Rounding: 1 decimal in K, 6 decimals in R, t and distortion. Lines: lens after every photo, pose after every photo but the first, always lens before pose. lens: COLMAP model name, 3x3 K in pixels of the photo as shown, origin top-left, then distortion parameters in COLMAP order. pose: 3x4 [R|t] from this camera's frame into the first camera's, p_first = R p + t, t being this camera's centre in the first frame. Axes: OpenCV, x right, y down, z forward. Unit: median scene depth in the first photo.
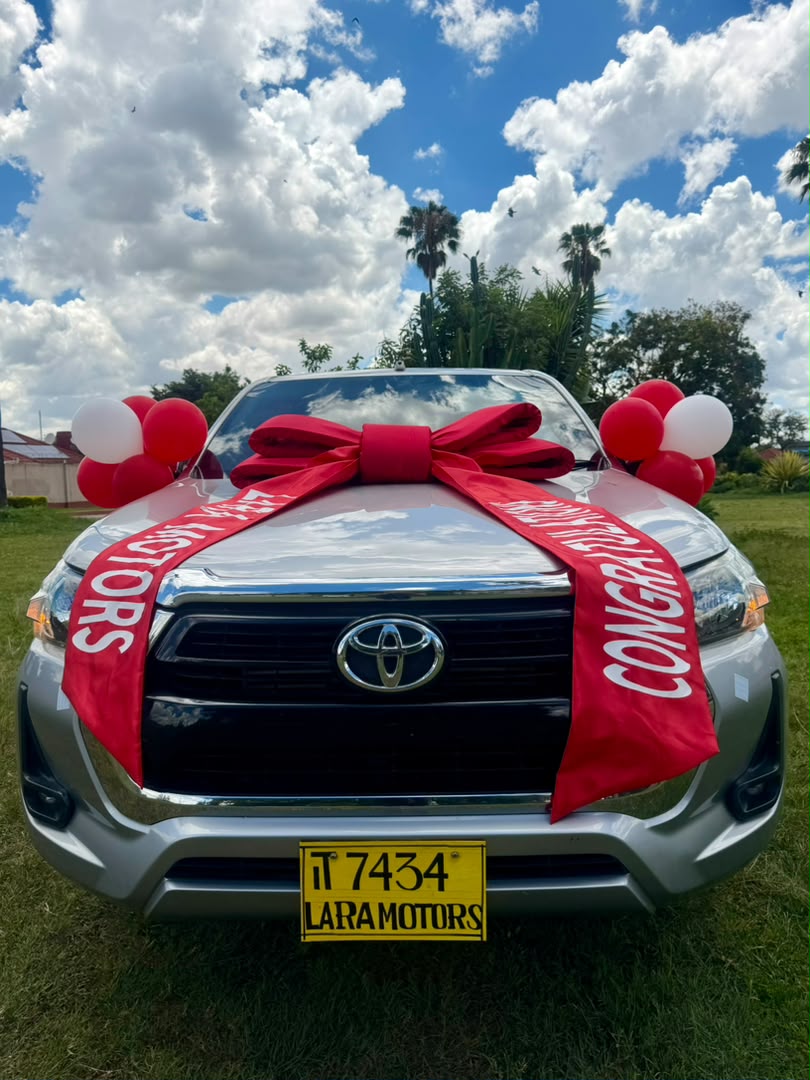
lens RADIAL K [[773.5, 0, 405.0], [0, 773.5, 542.7], [0, 0, 1]] dist [0.031860, -0.032598]
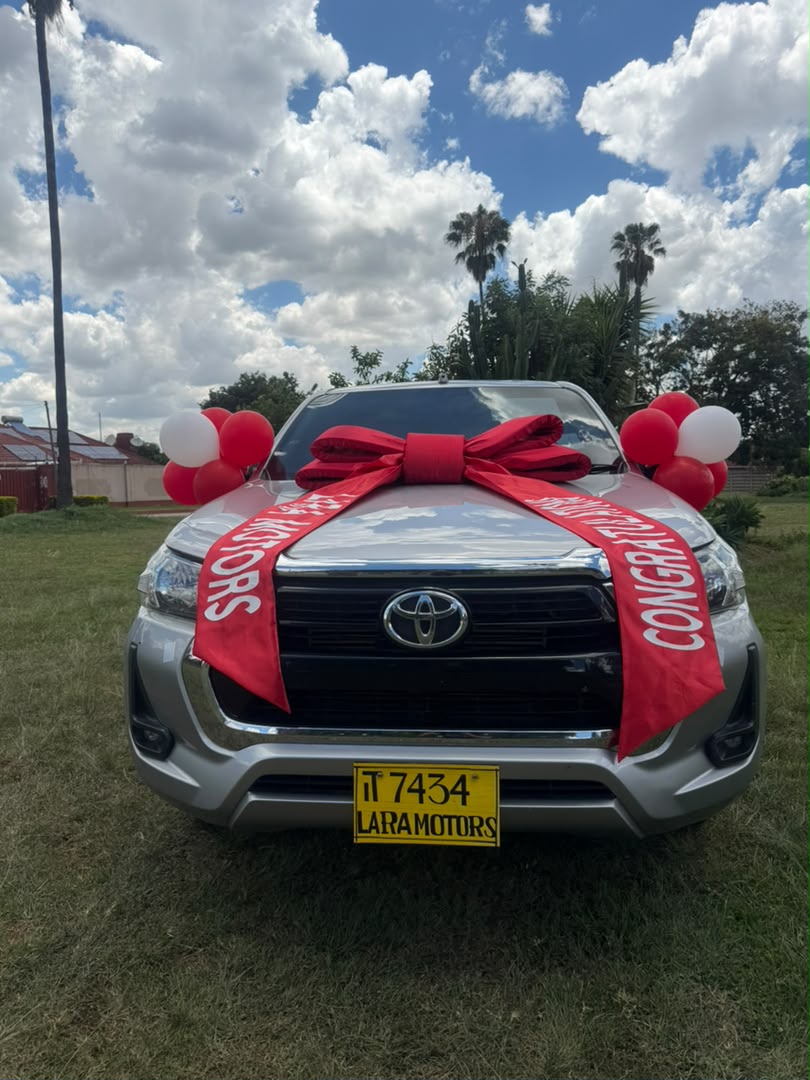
lens RADIAL K [[773.5, 0, 403.5], [0, 773.5, 536.7], [0, 0, 1]] dist [0.031860, -0.032598]
pose [[0.997890, 0.008741, -0.064343, 0.019025], [-0.009358, 0.999913, -0.009285, 0.016265], [0.064256, 0.009867, 0.997885, -0.203593]]
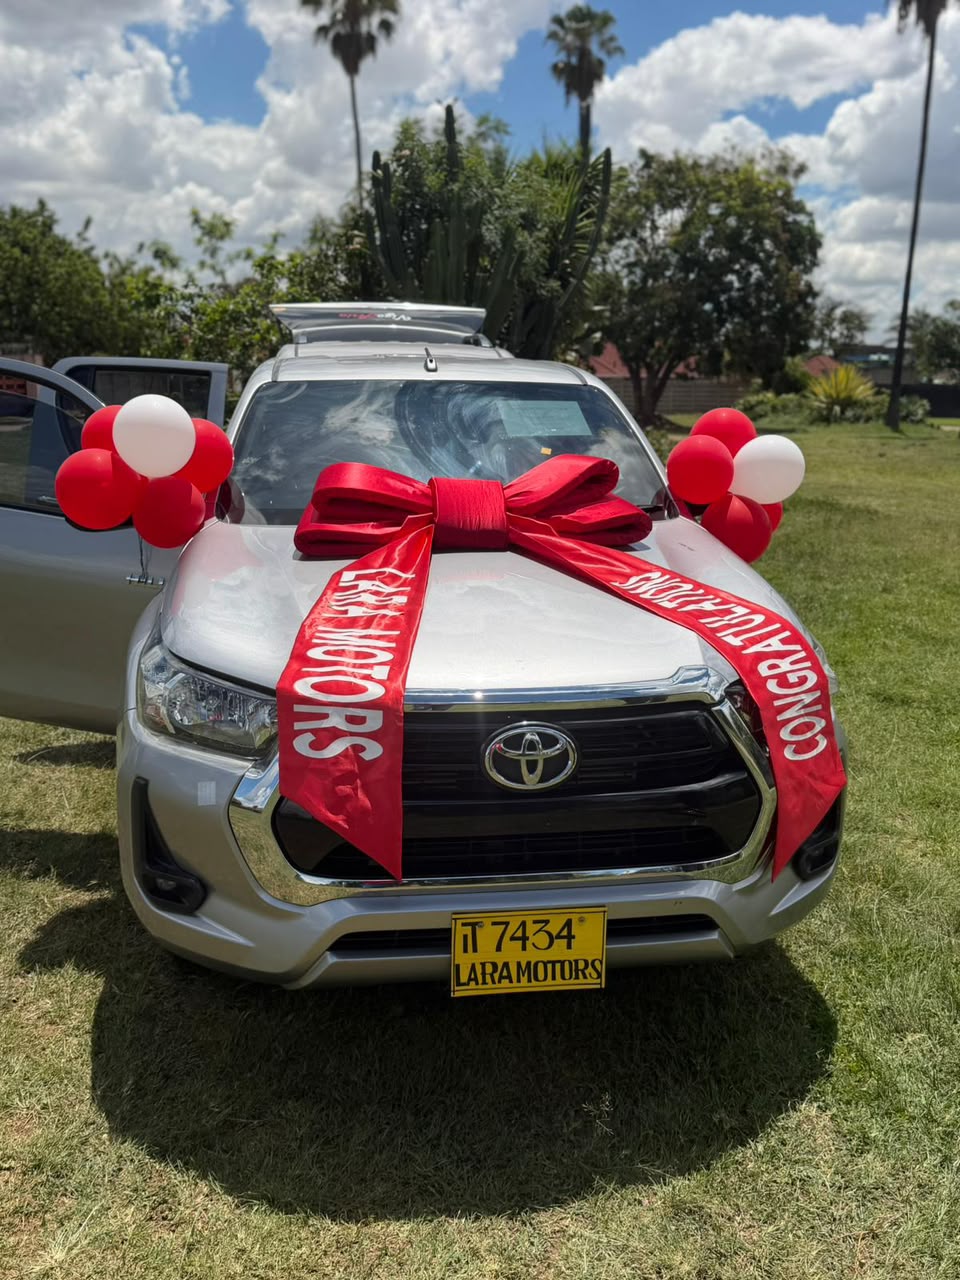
lens RADIAL K [[1107.0, 0, 483.8], [0, 1107.0, 634.8], [0, 0, 1]] dist [0.071550, -0.041985]
pose [[0.987734, -0.004111, 0.156095, -0.257602], [-0.017687, 0.990274, 0.137999, -0.195299], [-0.155144, -0.139067, 0.978055, -0.431881]]
